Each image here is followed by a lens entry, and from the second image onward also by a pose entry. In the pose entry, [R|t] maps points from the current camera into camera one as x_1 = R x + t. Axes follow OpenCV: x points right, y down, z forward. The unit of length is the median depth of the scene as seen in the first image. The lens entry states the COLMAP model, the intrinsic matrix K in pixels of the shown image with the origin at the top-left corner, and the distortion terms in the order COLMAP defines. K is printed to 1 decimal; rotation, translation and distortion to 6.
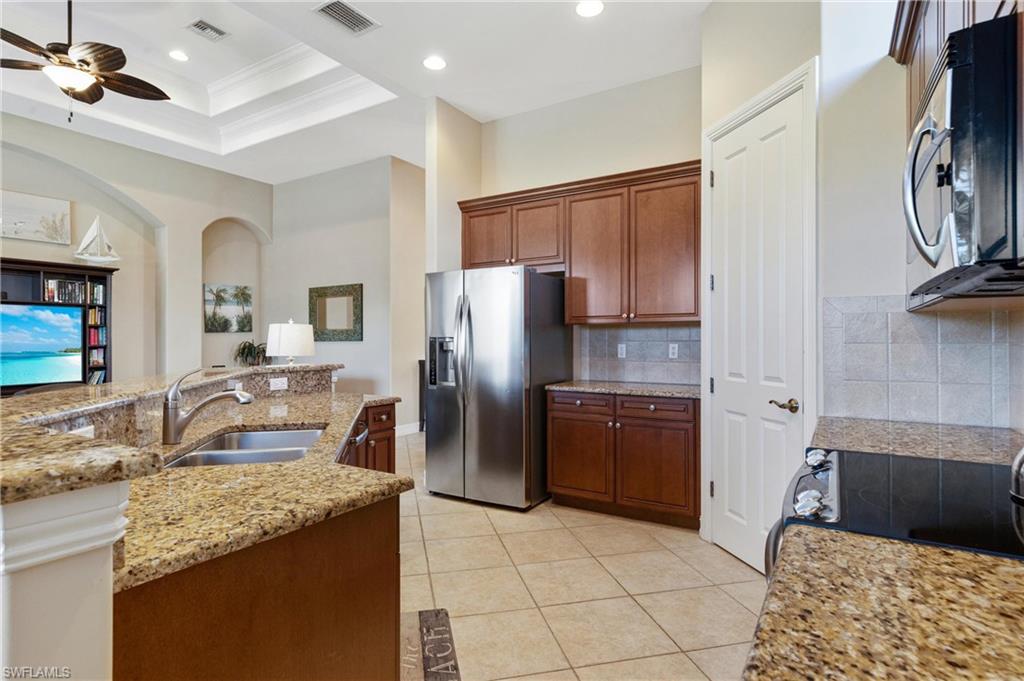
lens RADIAL K [[520.3, 0, 514.8], [0, 520.3, 337.8], [0, 0, 1]] dist [0.002674, 0.000719]
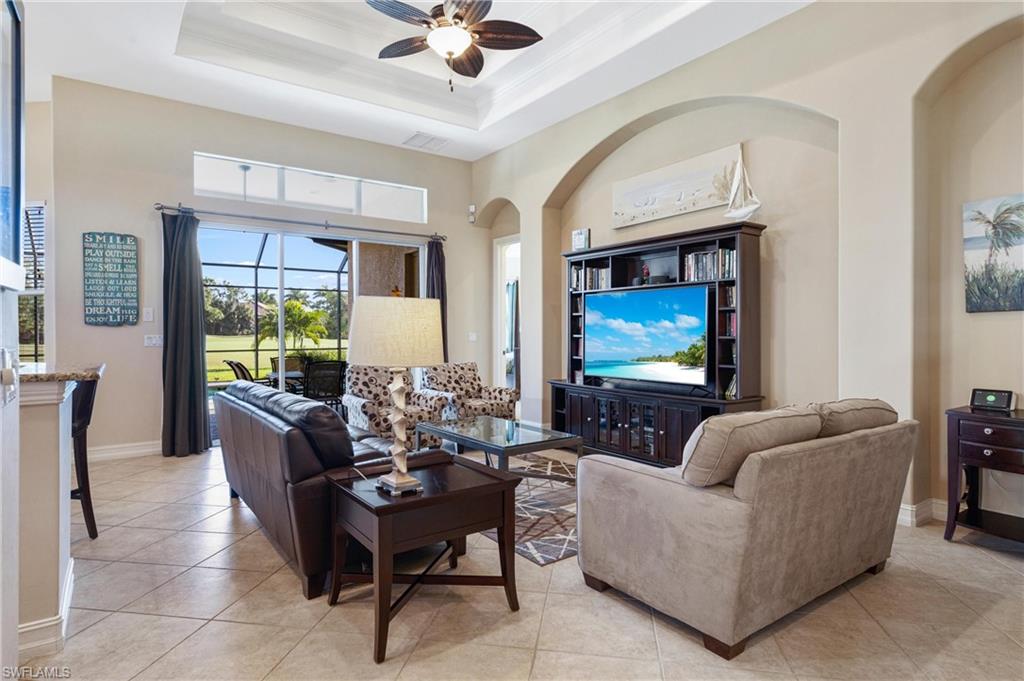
lens RADIAL K [[534.4, 0, 517.4], [0, 534.4, 338.2], [0, 0, 1]] dist [-0.000750, -0.000555]
pose [[-0.368433, 0.010612, -0.929594, -0.030733], [-0.000810, 0.999931, 0.011735, 0.007193], [0.929654, 0.005076, -0.368399, 0.980394]]
